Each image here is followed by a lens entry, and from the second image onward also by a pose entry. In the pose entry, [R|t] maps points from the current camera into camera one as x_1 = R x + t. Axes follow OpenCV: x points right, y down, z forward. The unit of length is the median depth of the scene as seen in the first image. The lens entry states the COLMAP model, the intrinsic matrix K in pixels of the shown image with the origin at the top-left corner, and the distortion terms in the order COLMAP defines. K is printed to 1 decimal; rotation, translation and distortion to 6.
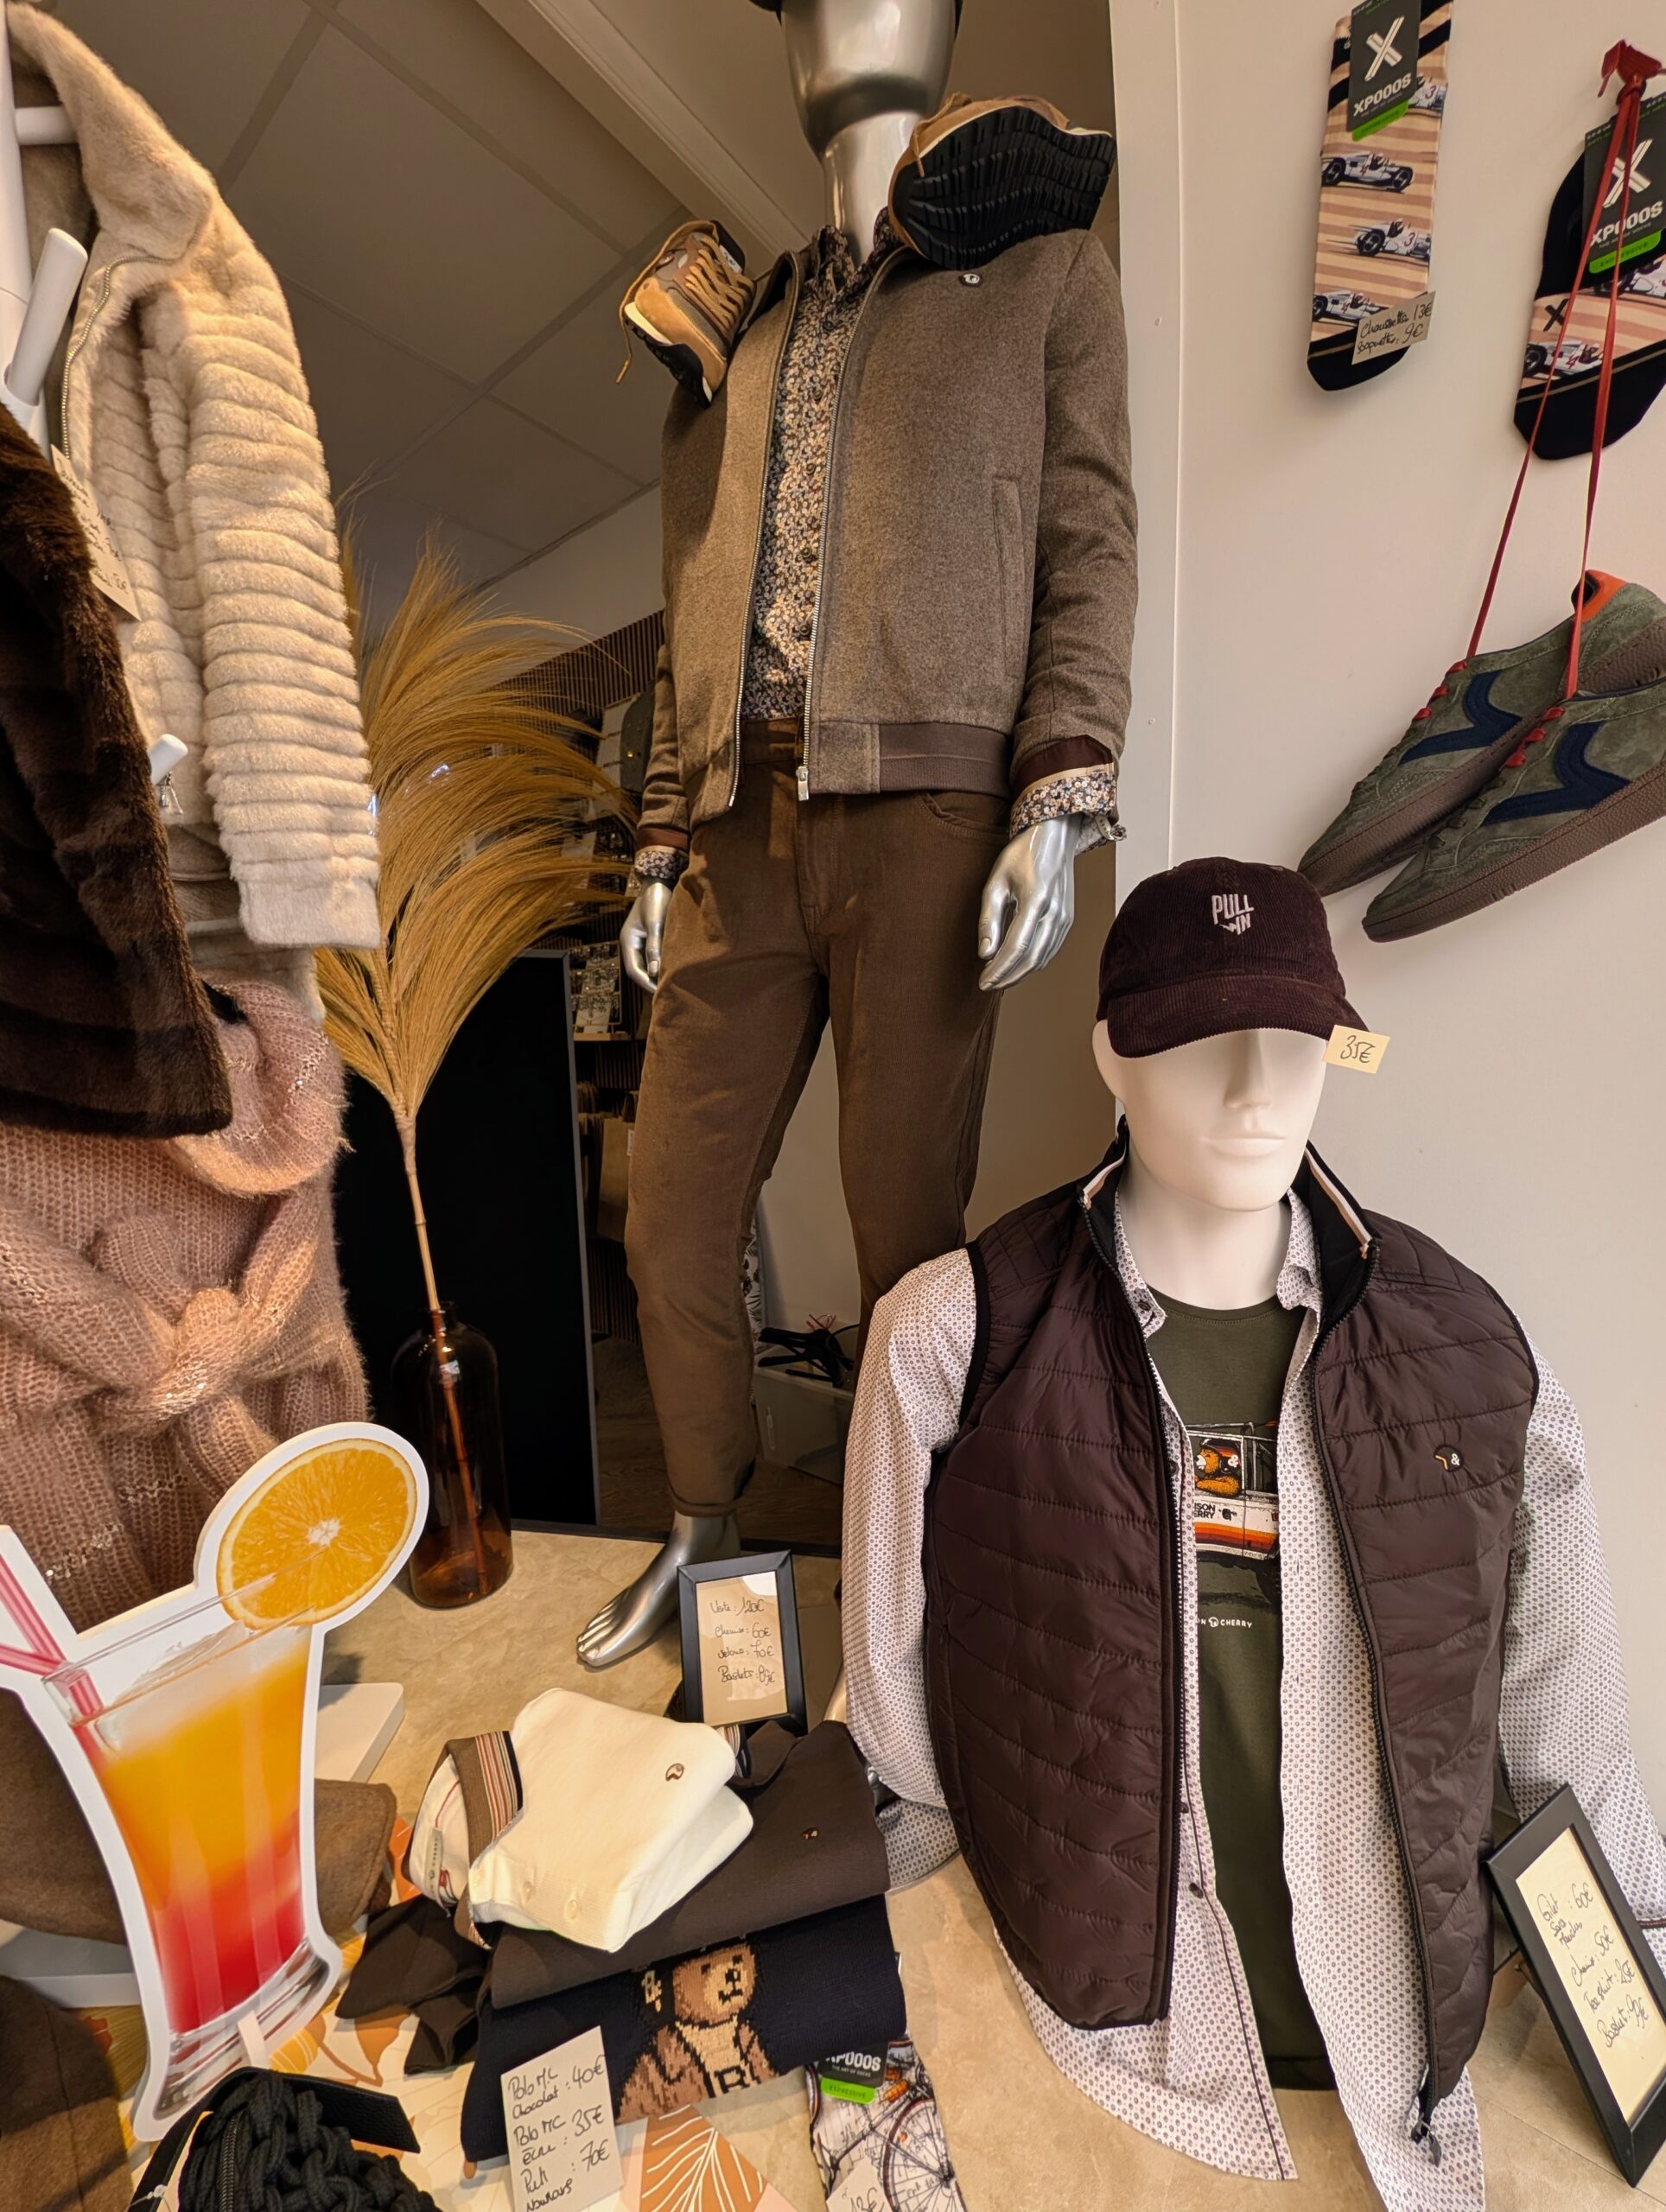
lens RADIAL K [[863.0, 0, 833.0], [0, 863.0, 1106.0], [0, 0, 1]] dist [-0.001971, -0.000137]
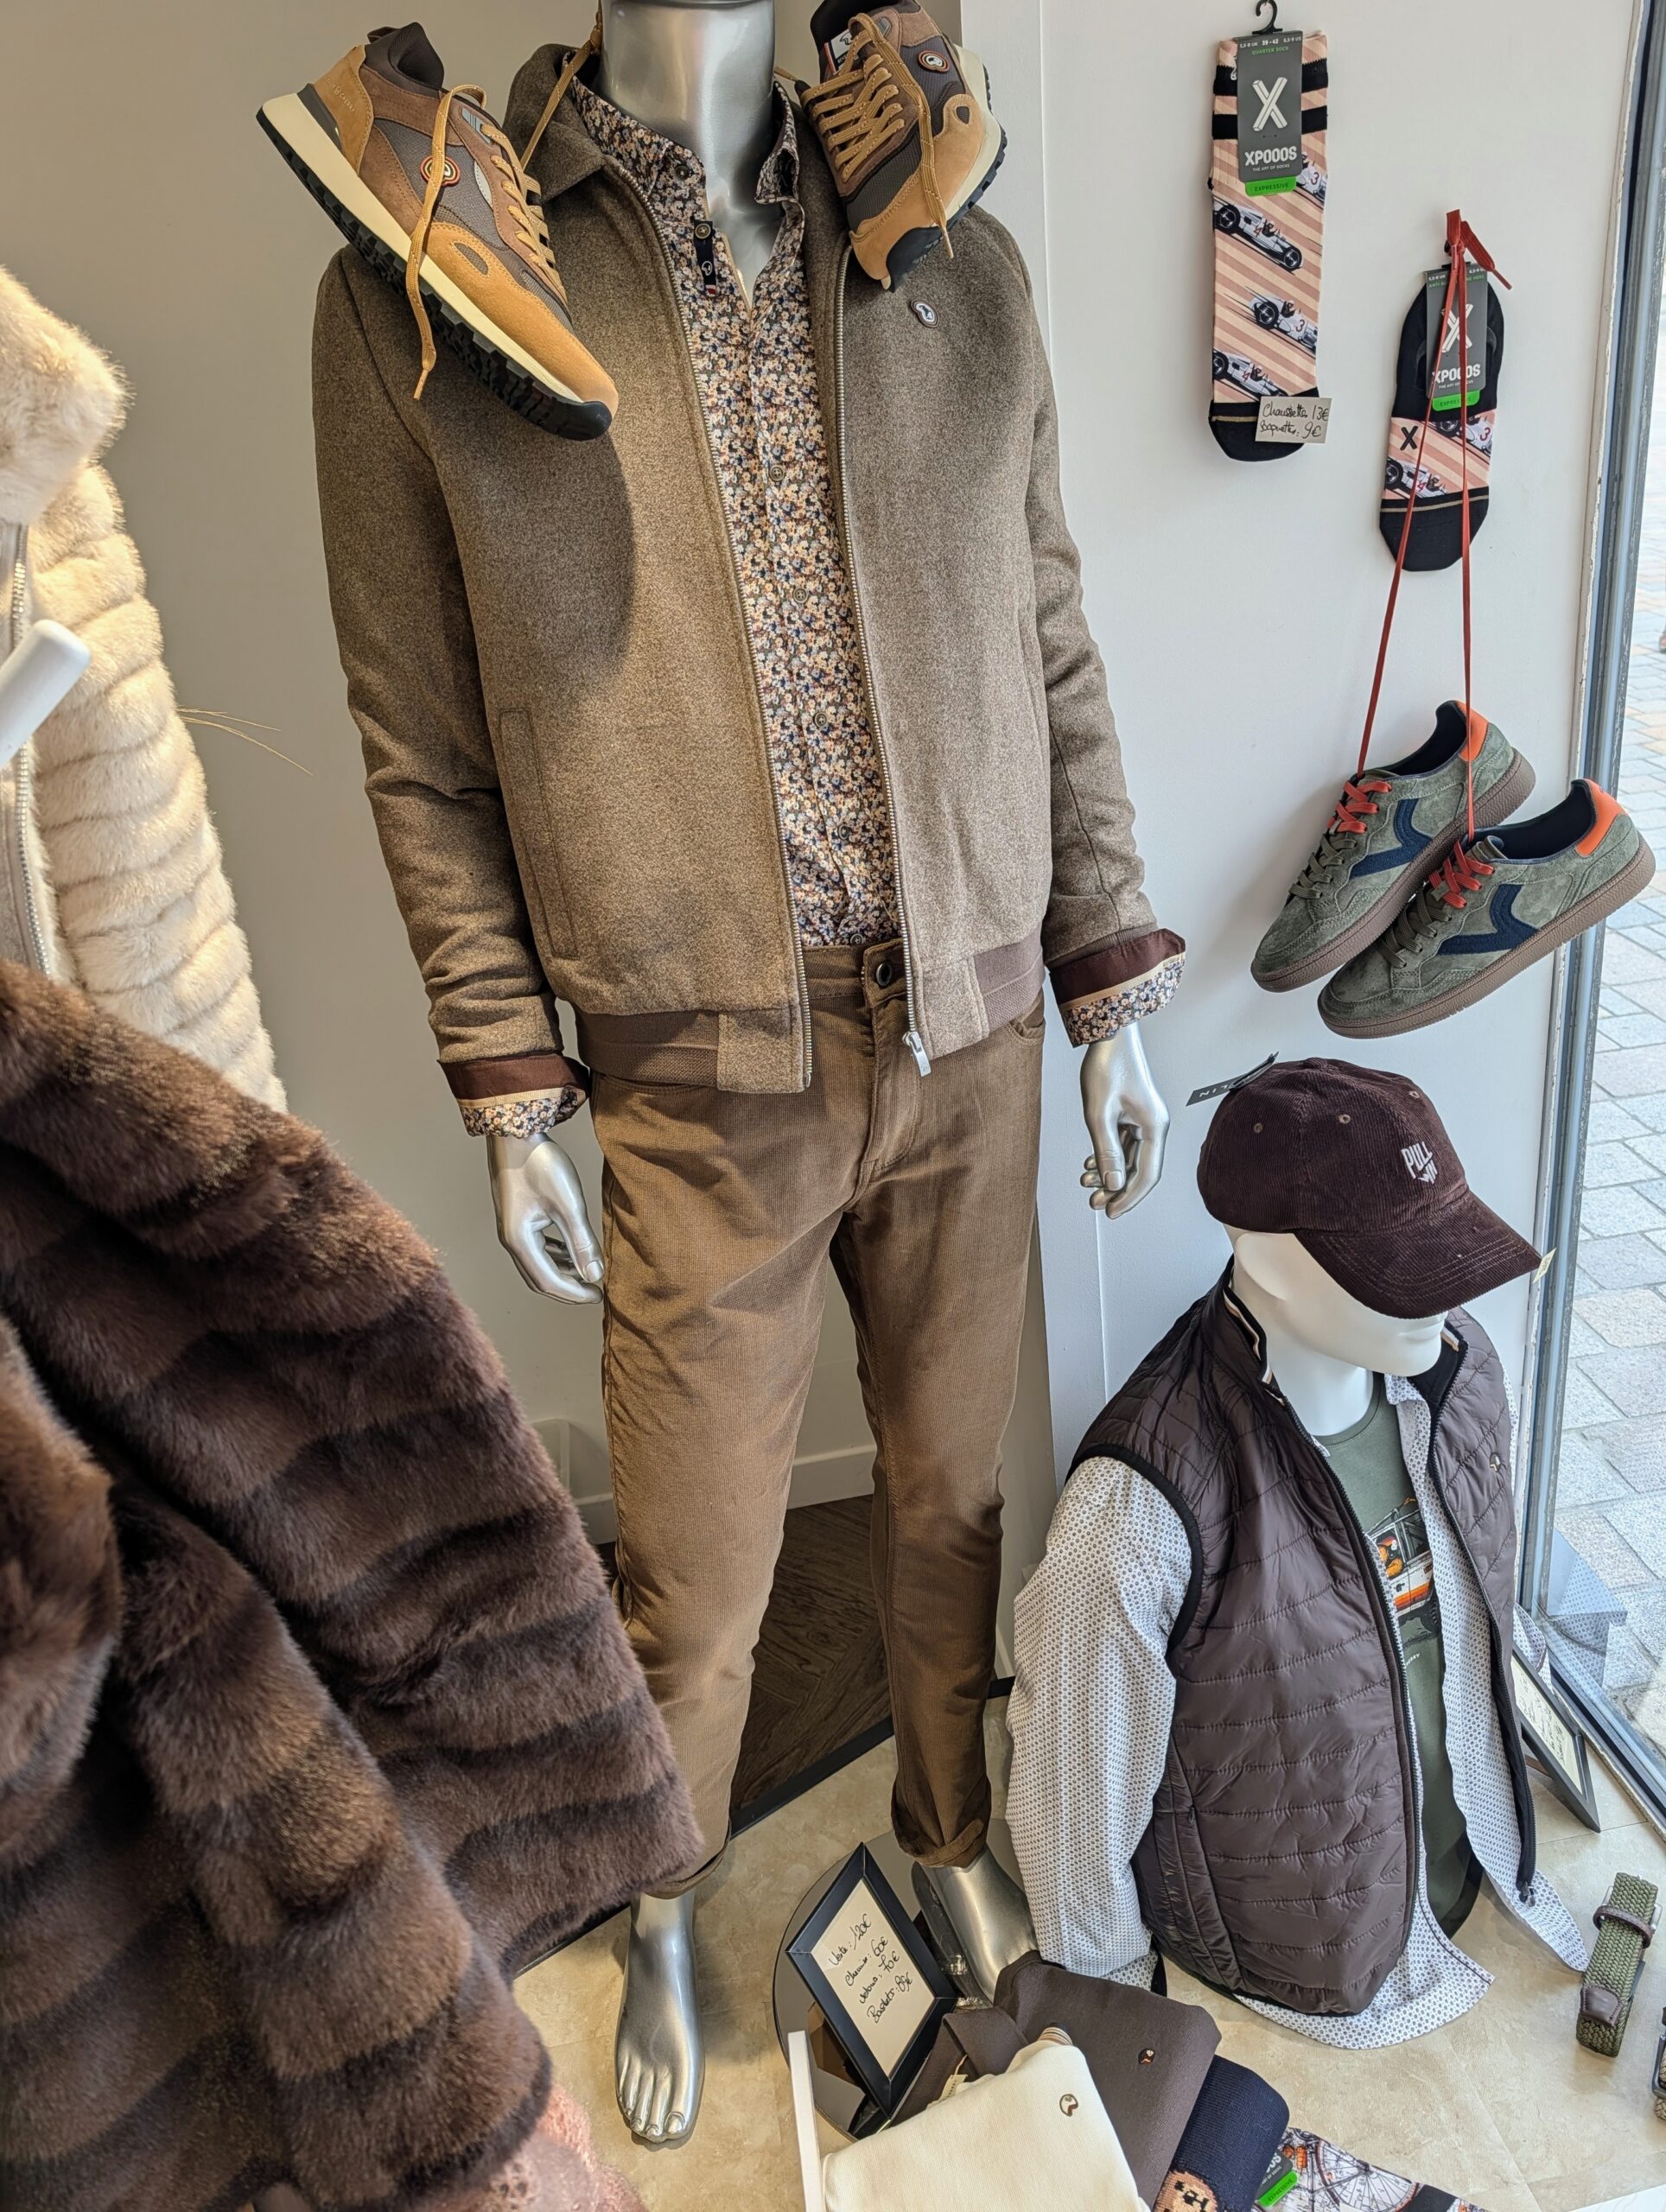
lens RADIAL K [[1606.6, 0, 833.8], [0, 1606.6, 1081.9], [0, 0, 1]] dist [0.012143, -0.006896]
pose [[0.705883, -0.326686, 0.628494, -1.120097], [0.177233, 0.940527, 0.289822, -0.858108], [-0.685797, -0.093191, 0.721802, -0.008108]]
